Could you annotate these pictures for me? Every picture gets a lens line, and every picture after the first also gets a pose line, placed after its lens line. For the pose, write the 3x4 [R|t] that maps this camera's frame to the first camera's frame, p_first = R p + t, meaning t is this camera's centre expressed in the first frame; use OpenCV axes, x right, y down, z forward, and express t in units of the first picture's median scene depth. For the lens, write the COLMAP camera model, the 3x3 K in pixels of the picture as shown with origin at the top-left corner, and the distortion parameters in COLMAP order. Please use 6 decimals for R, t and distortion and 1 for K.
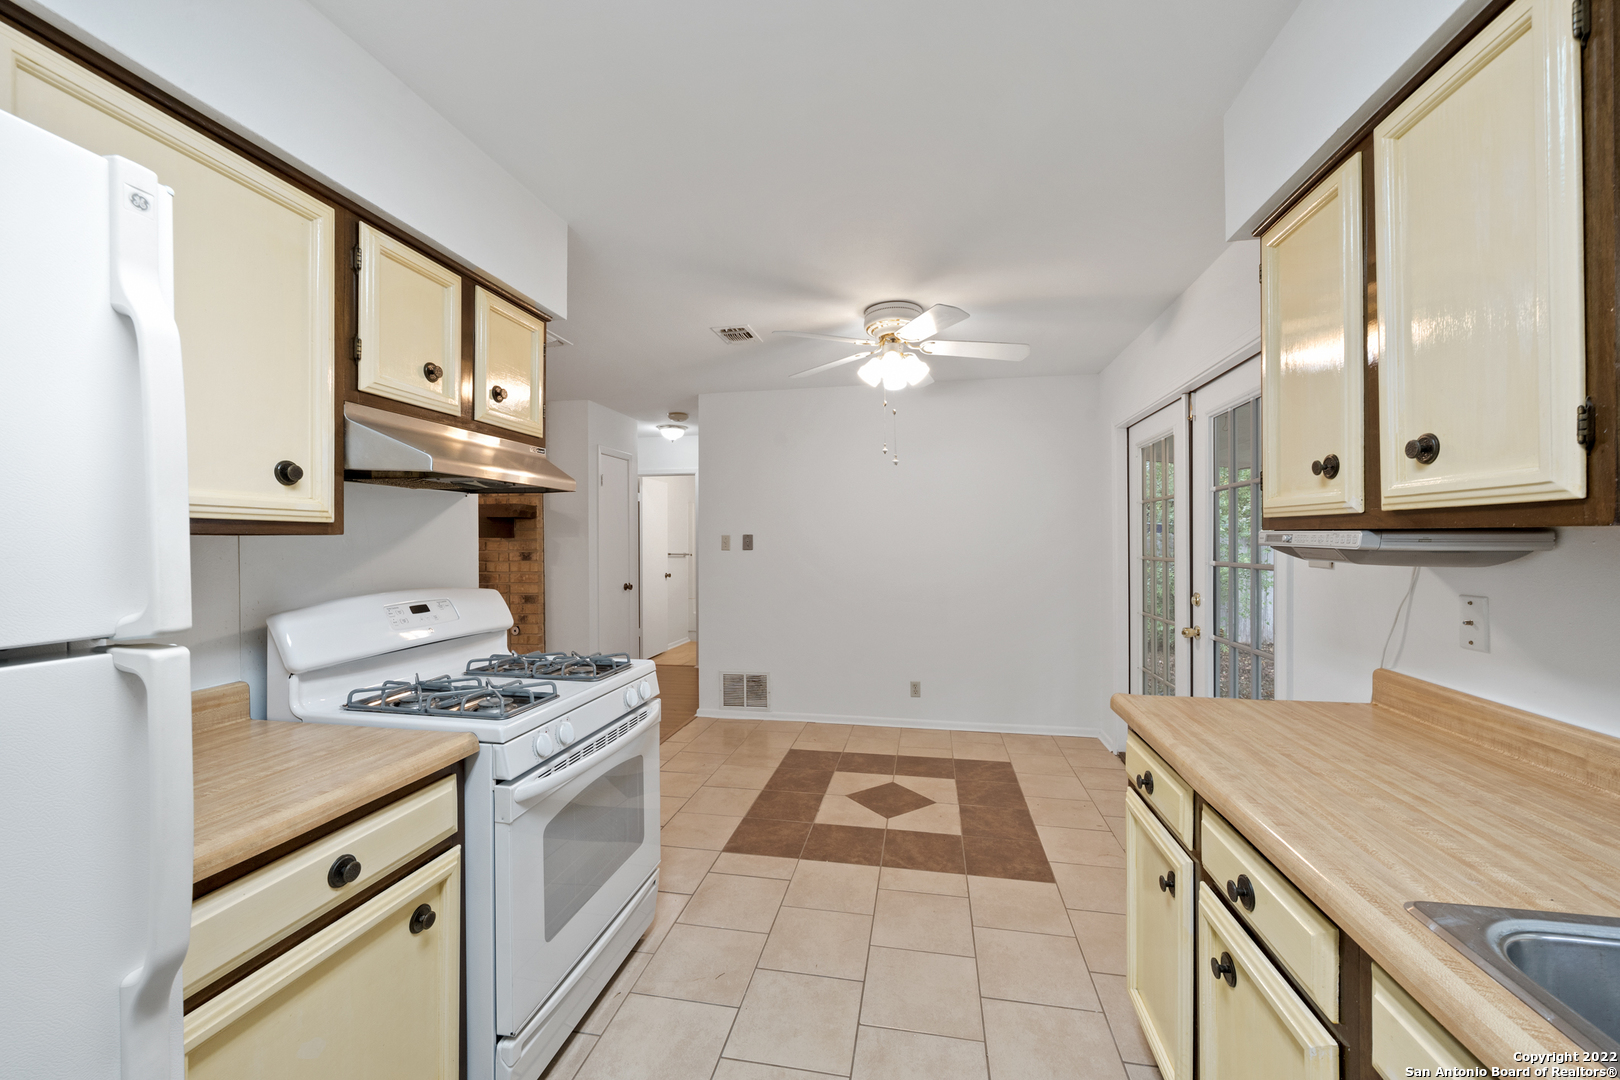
lens RADIAL K [[626.7, 0, 810.4], [0, 626.7, 539.5], [0, 0, 1]] dist [-0.007293, 0.001246]
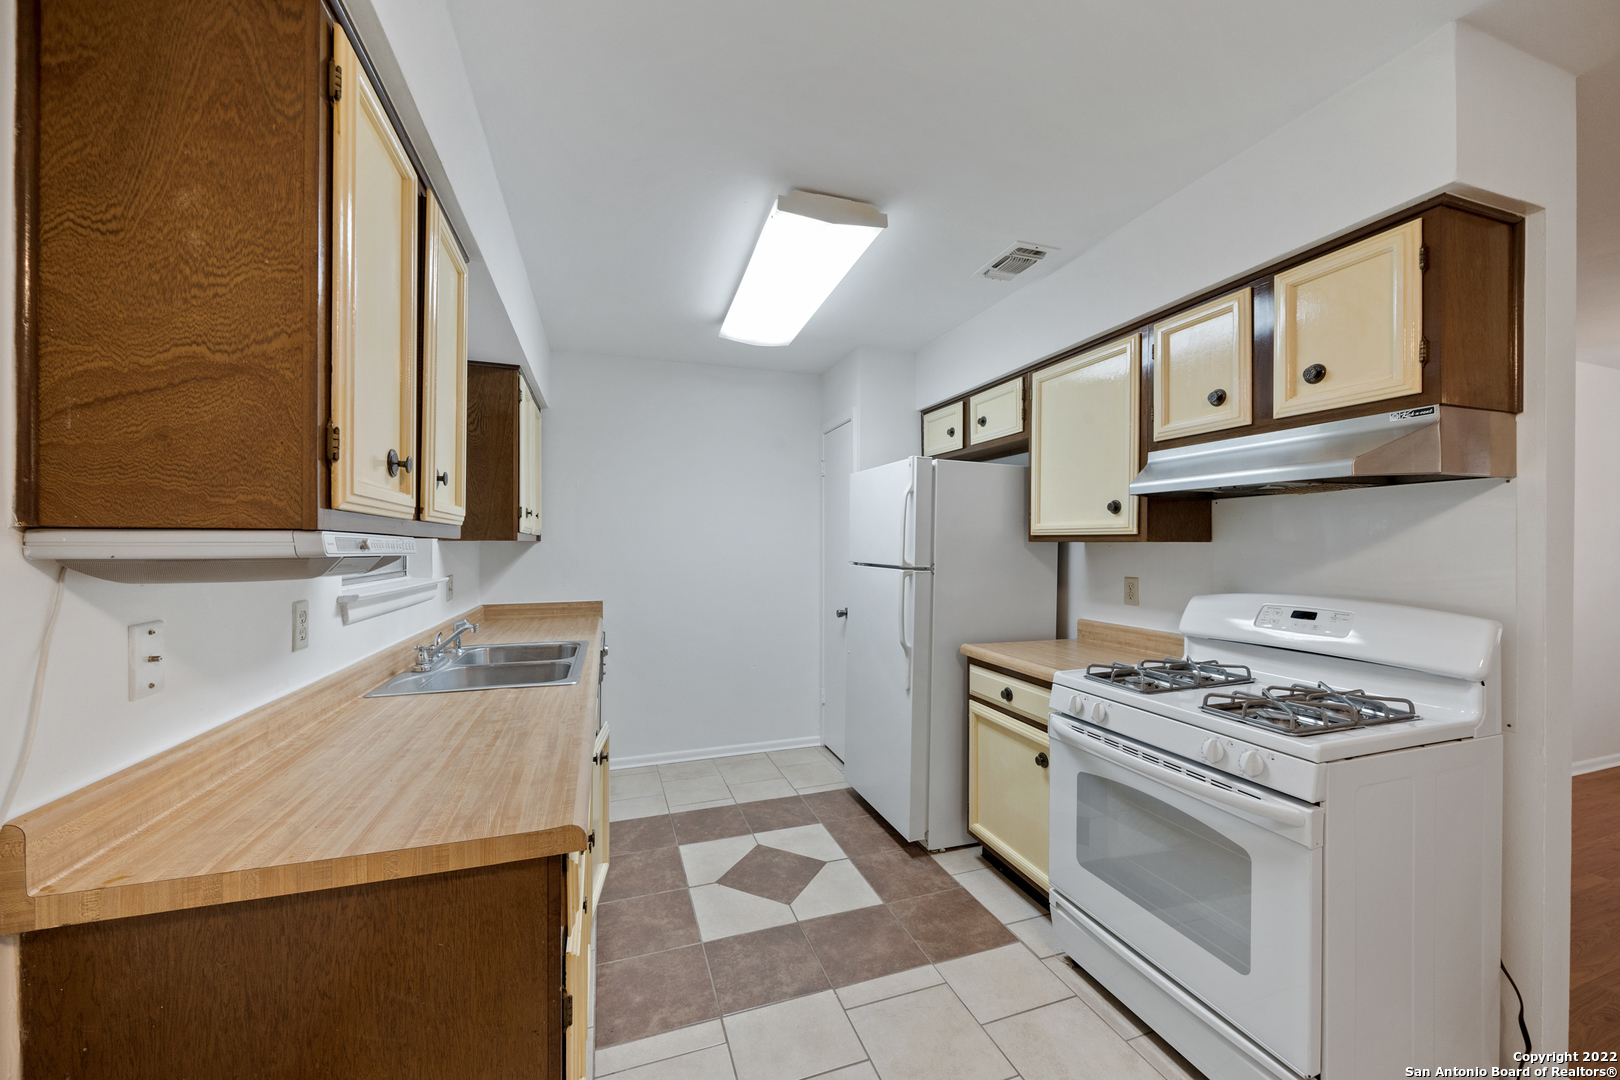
lens RADIAL K [[597.8, 0, 803.8], [0, 597.8, 547.2], [0, 0, 1]] dist [-0.007844, 0.000844]
pose [[-0.874185, 0.002459, -0.485587, 0.316779], [0.000133, 0.999988, 0.004823, -0.000820], [0.485593, 0.004152, -0.874175, 0.868556]]
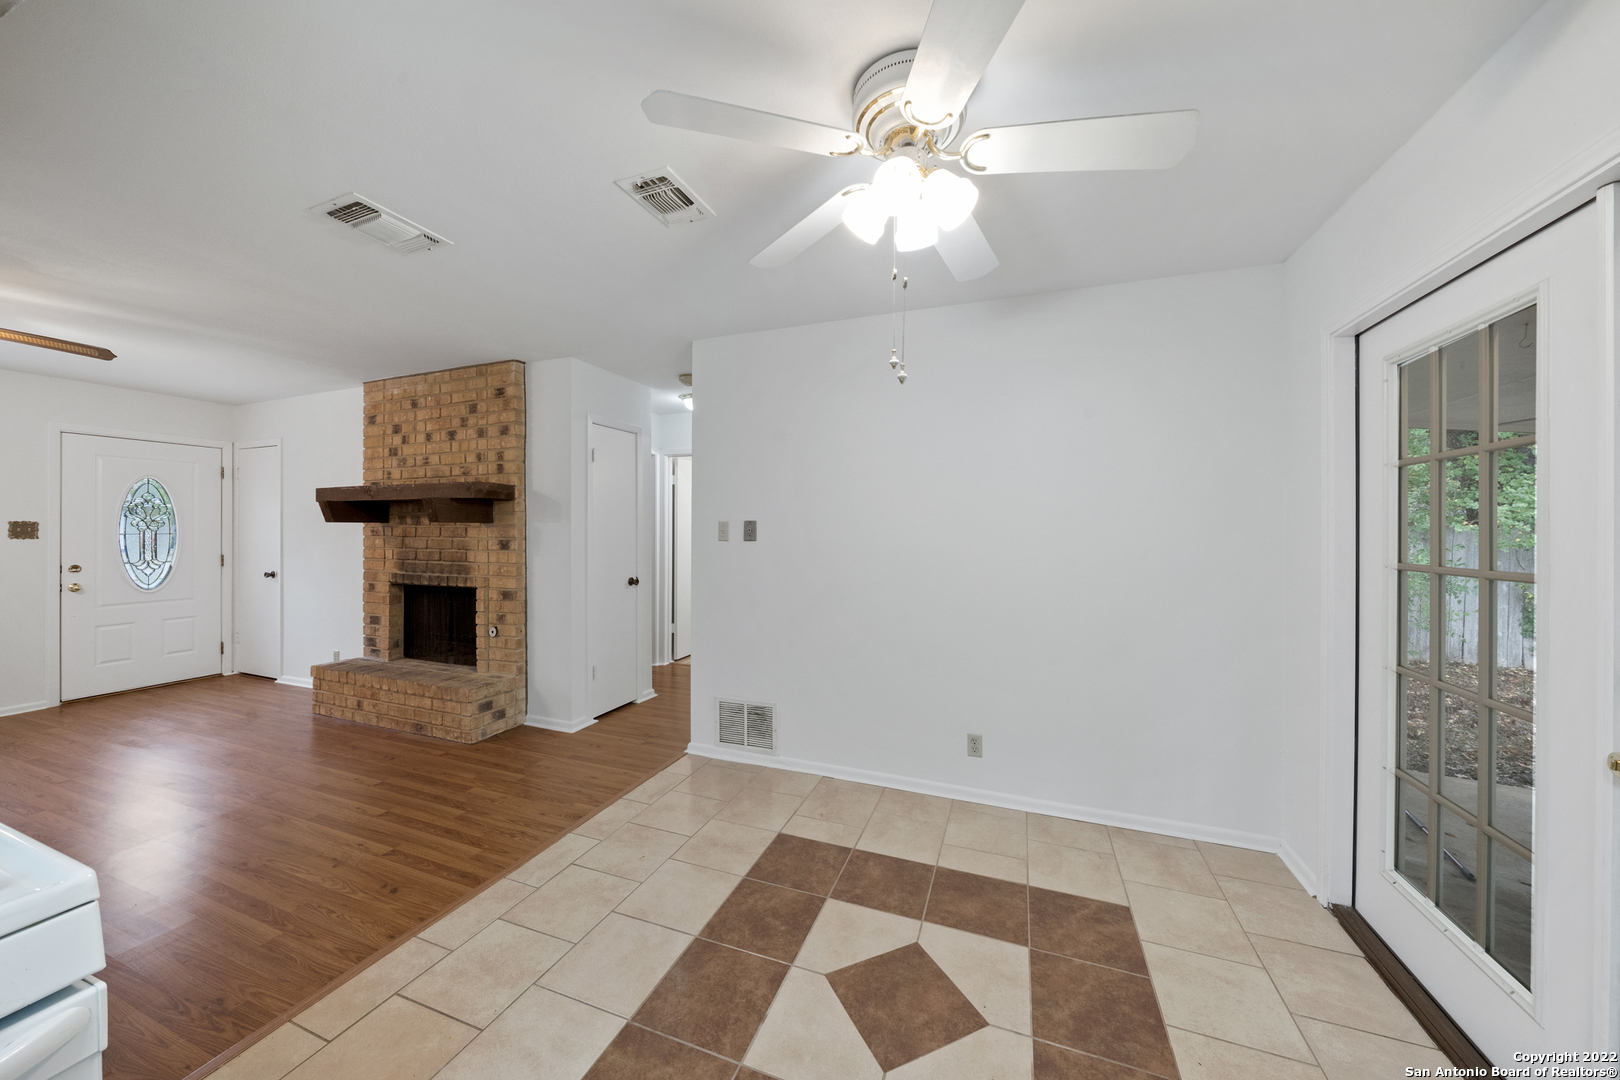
lens RADIAL K [[558.8, 0, 804.9], [0, 558.8, 531.3], [0, 0, 1]] dist [-0.006255, -0.000057]
pose [[0.984143, 0.008554, -0.177170, 0.133544], [-0.007323, 0.999944, 0.007598, -0.001062], [0.177226, -0.006180, 0.984151, 0.533856]]
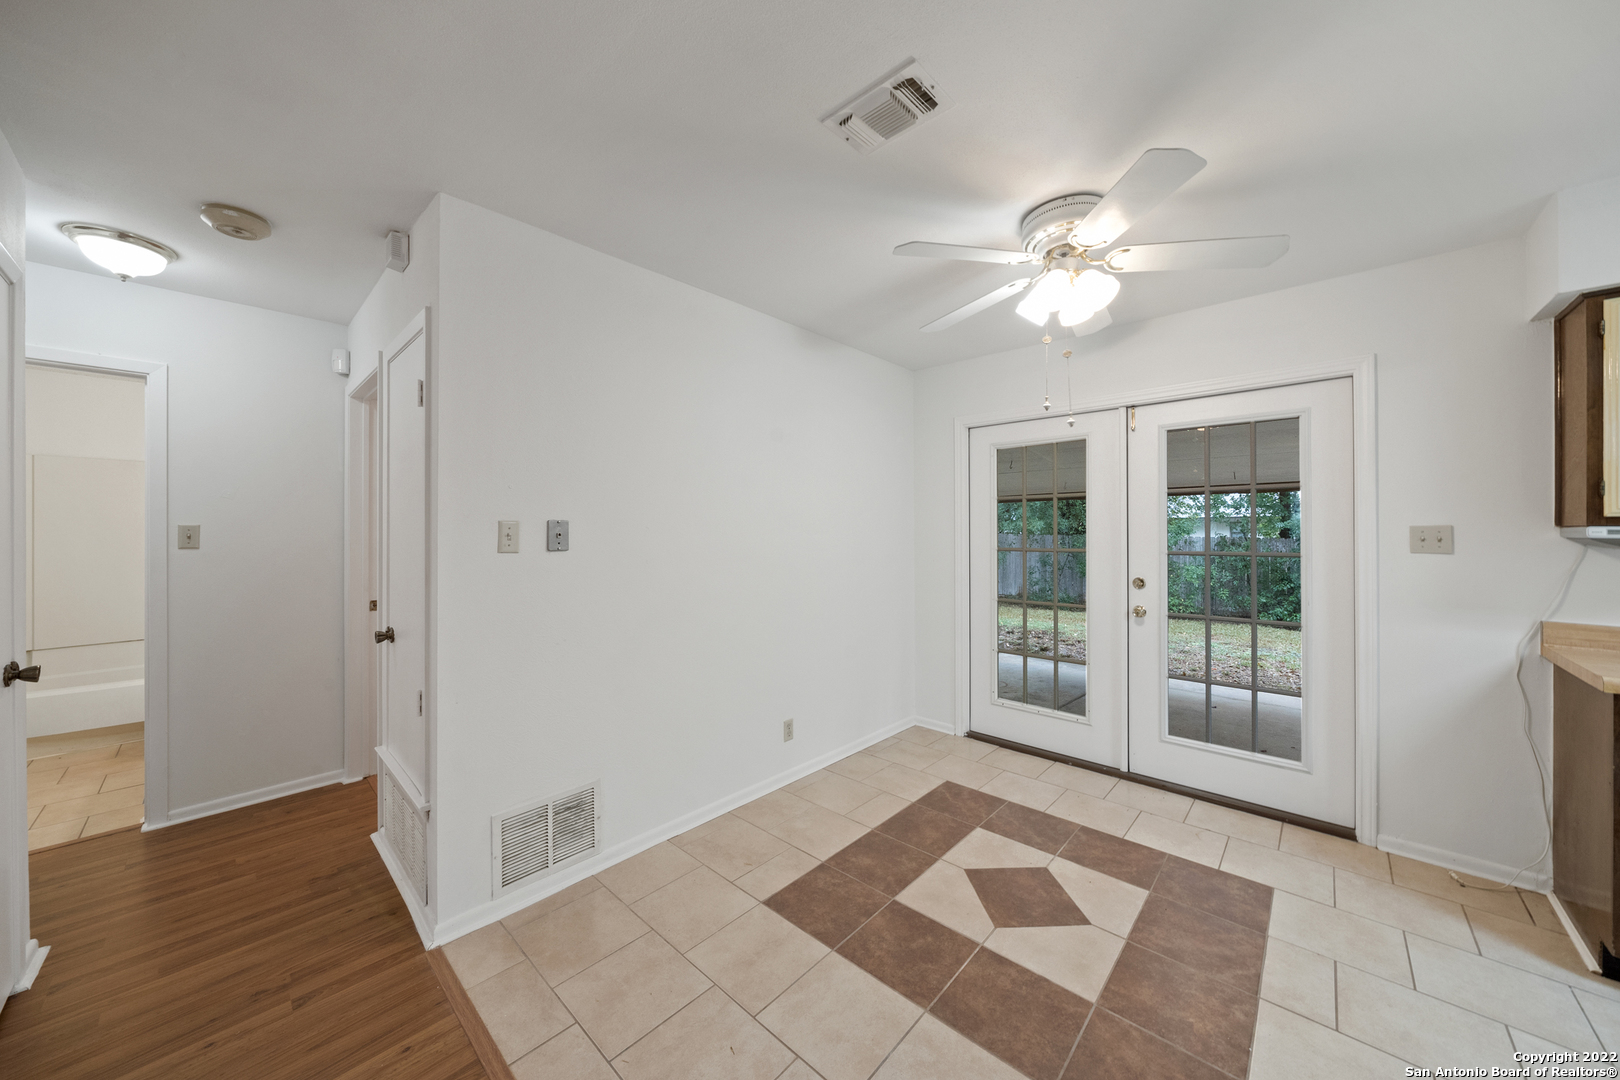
lens RADIAL K [[558.8, 0, 807.4], [0, 558.8, 528.5], [0, 0, 1]] dist [-0.006255, -0.000057]
pose [[0.532501, 0.008147, 0.846390, -0.577168], [-0.003176, 0.999966, -0.007627, 0.002268], [-0.846423, 0.001373, 0.532509, 0.920463]]
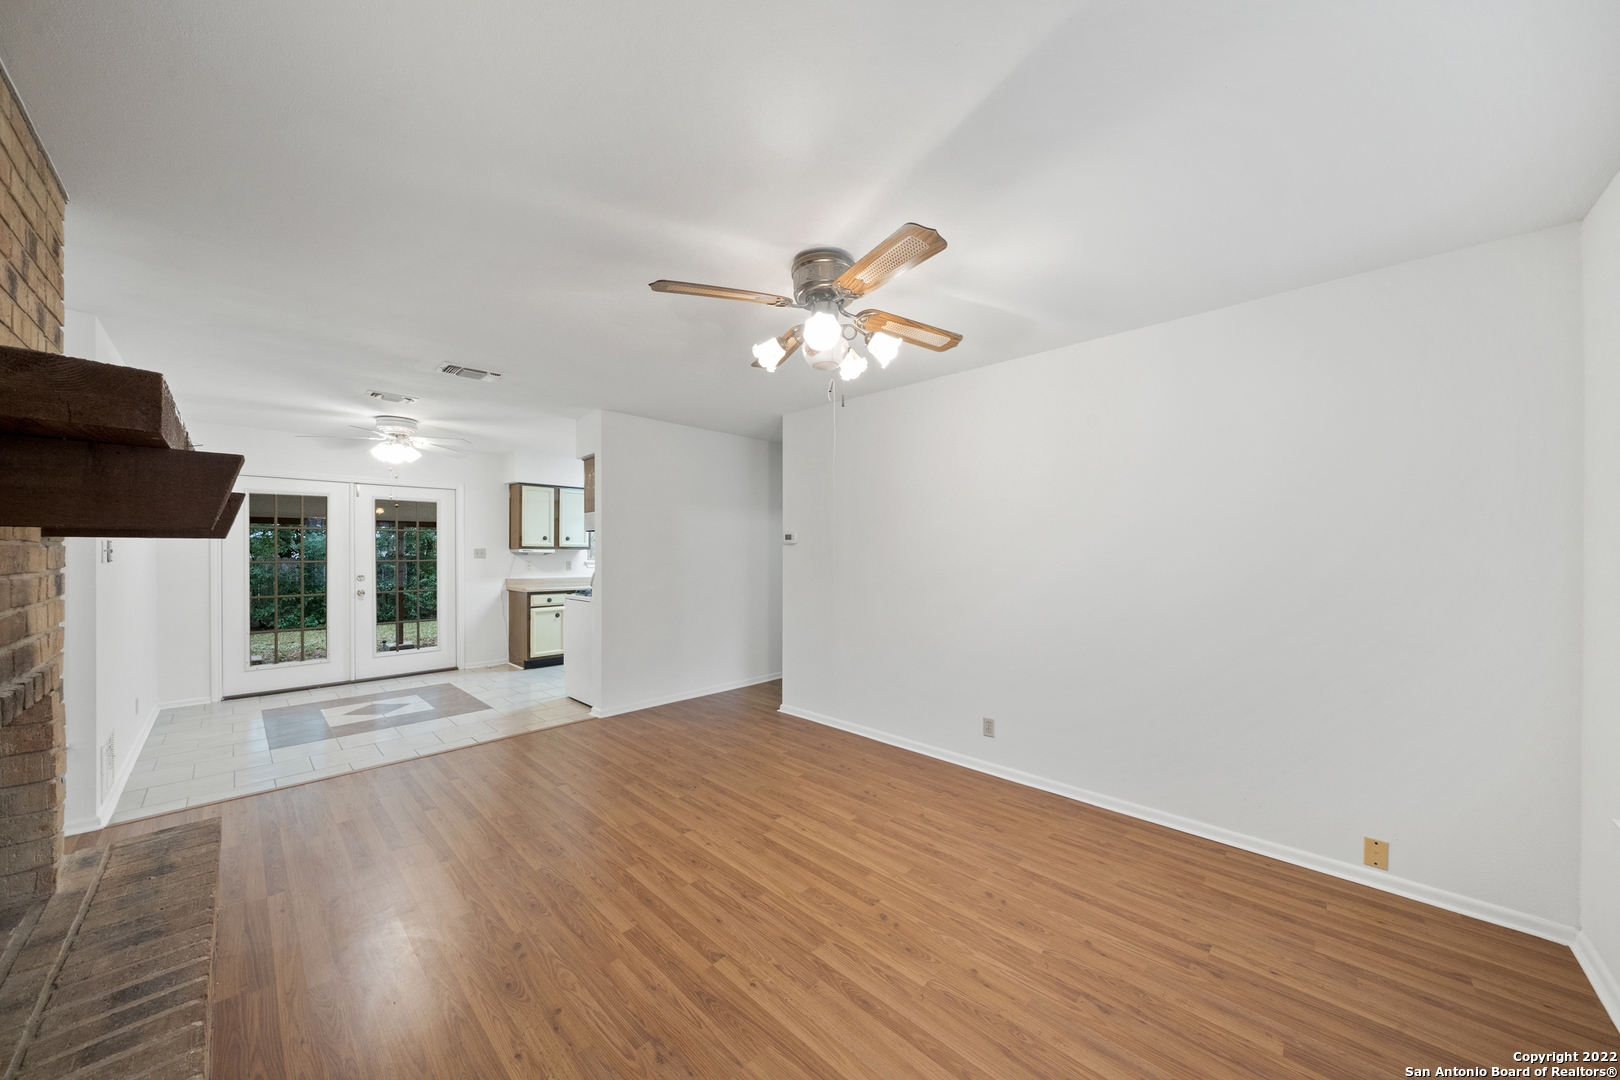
lens RADIAL K [[558.8, 0, 810.9], [0, 558.8, 541.9], [0, 0, 1]] dist [-0.006255, -0.000057]
pose [[-0.838827, 0.012034, 0.544265, -1.711541], [0.002333, 0.999826, -0.018511, 0.007594], [-0.544393, -0.014258, -0.838709, 1.701779]]
